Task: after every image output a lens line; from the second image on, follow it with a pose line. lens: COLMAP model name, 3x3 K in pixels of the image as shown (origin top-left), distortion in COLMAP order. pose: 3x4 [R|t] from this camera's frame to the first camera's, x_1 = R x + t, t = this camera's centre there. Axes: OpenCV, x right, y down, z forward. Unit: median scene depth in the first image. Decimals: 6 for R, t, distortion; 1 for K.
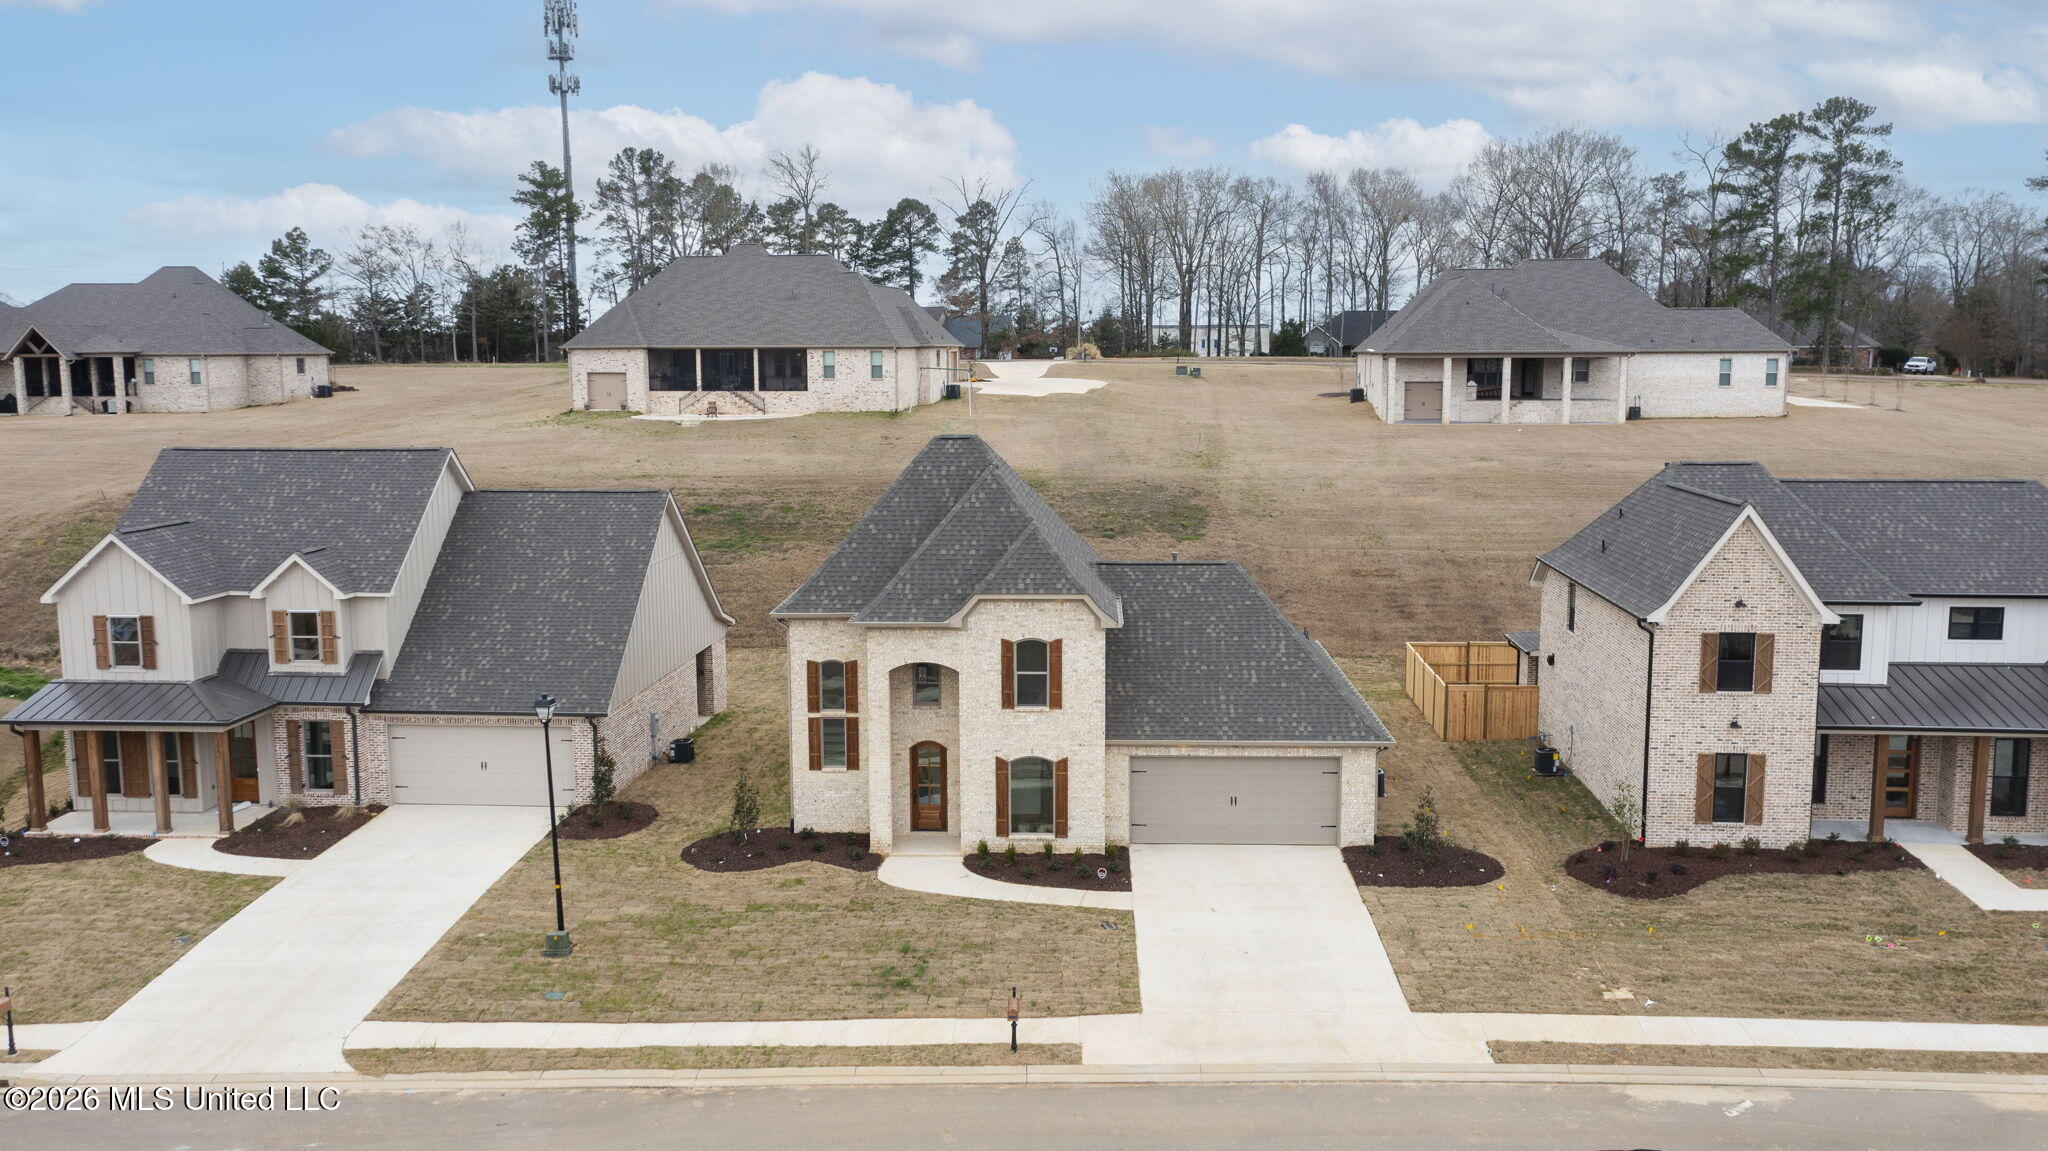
lens RADIAL K [[1715.7, 0, 1024.0], [0, 1715.7, 575.5], [0, 0, 1]] dist [0.007857, 0.006719]
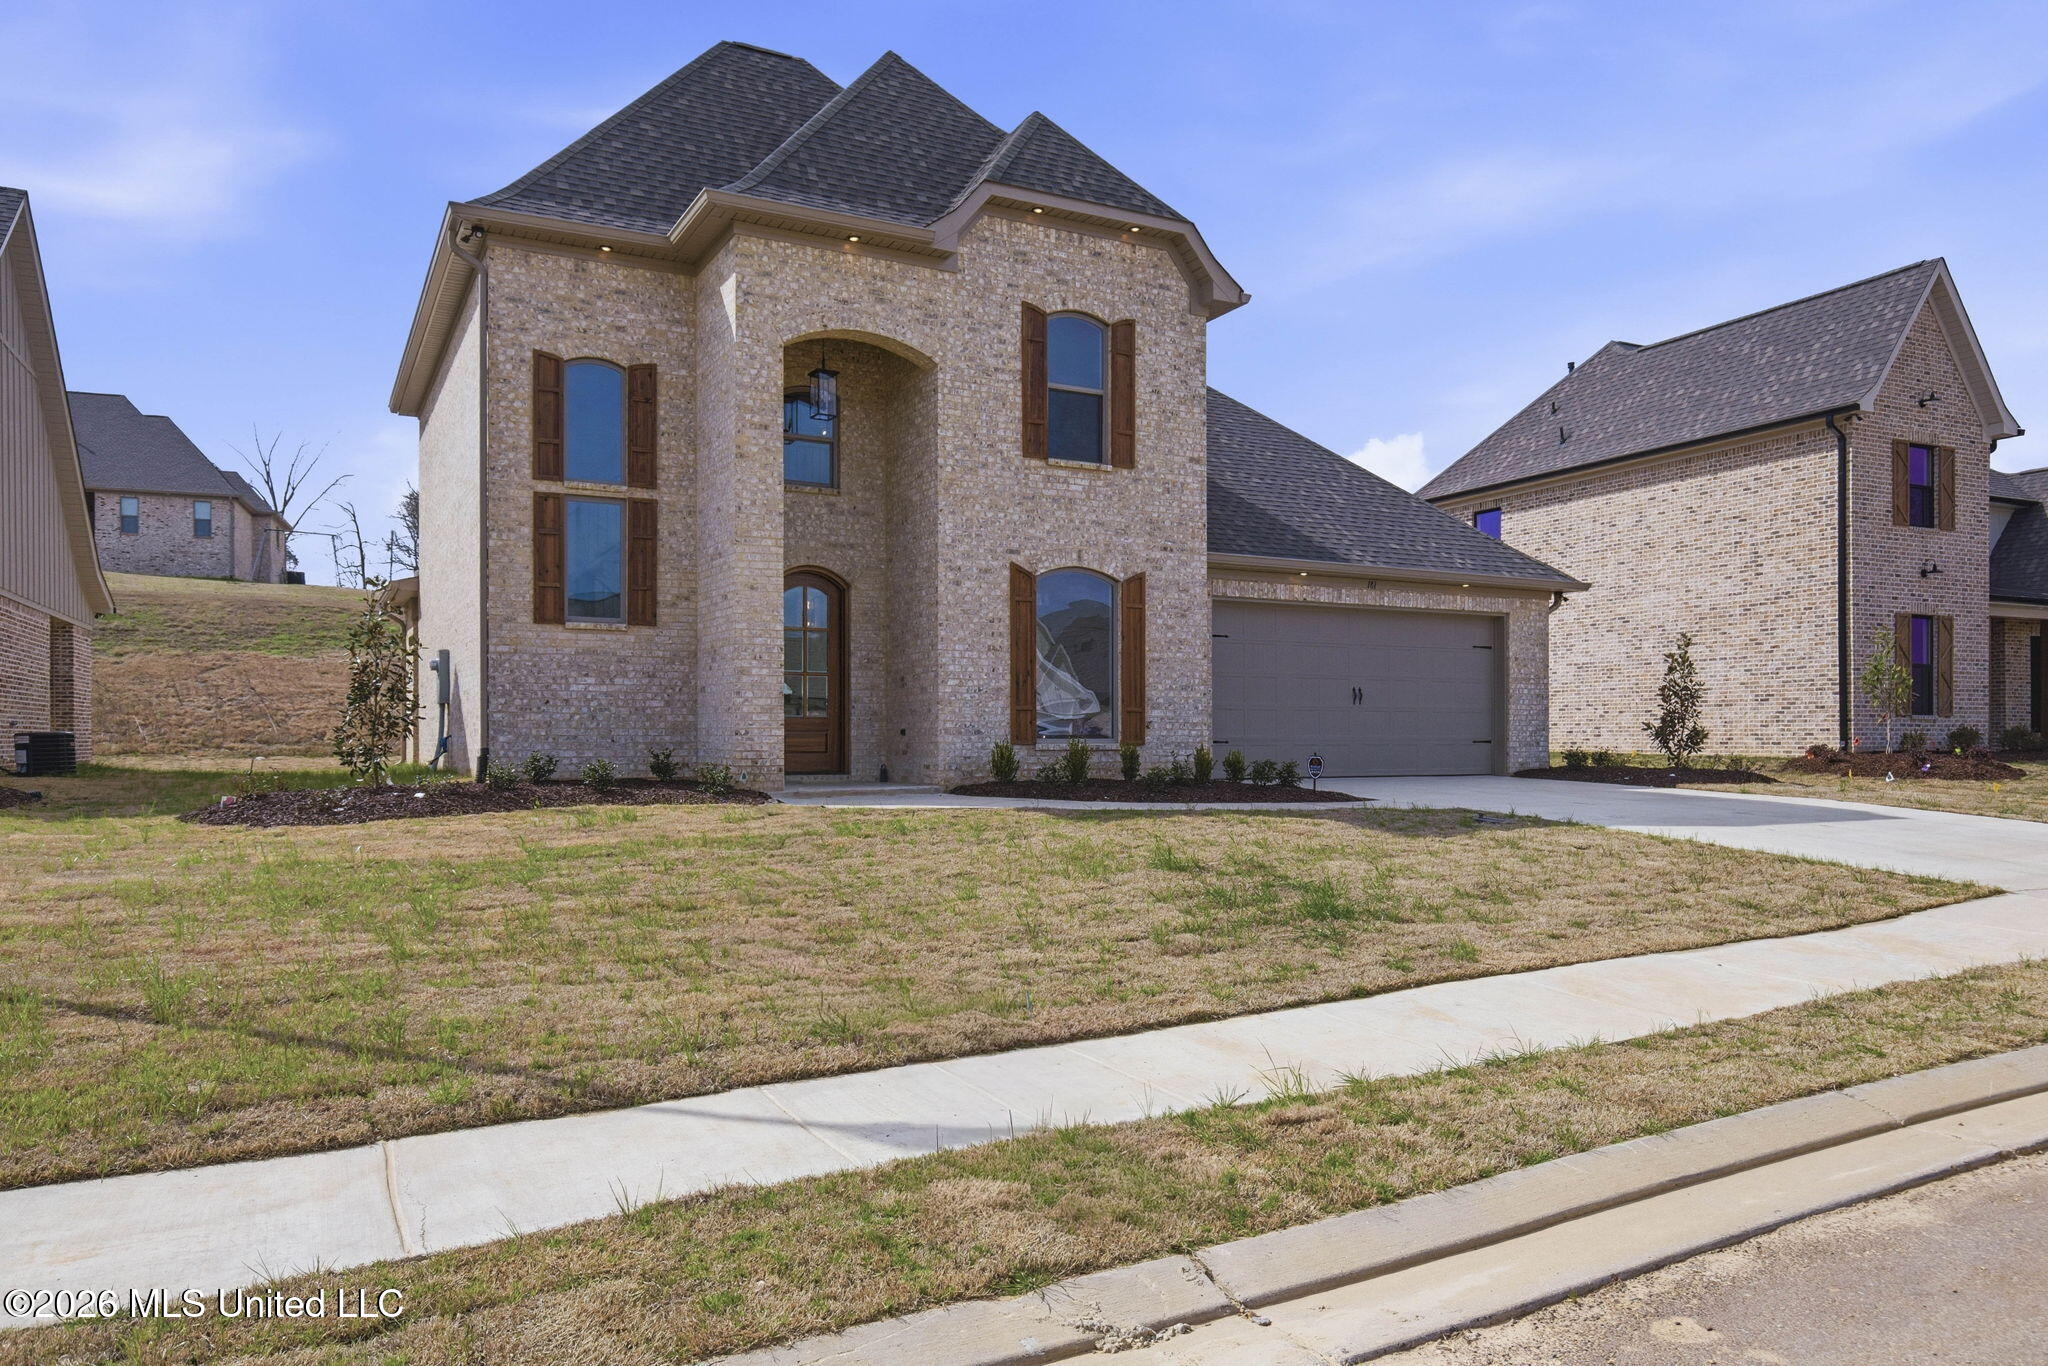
lens RADIAL K [[1383.6, 0, 1019.2], [0, 1383.6, 750.0], [0, 0, 1]] dist [-0.001014, 0.000352]
pose [[0.862333, 0.000103, 0.506341, -0.199018], [0.070954, 0.990108, -0.121041, 0.197973], [-0.501345, 0.140305, 0.853796, 0.690090]]
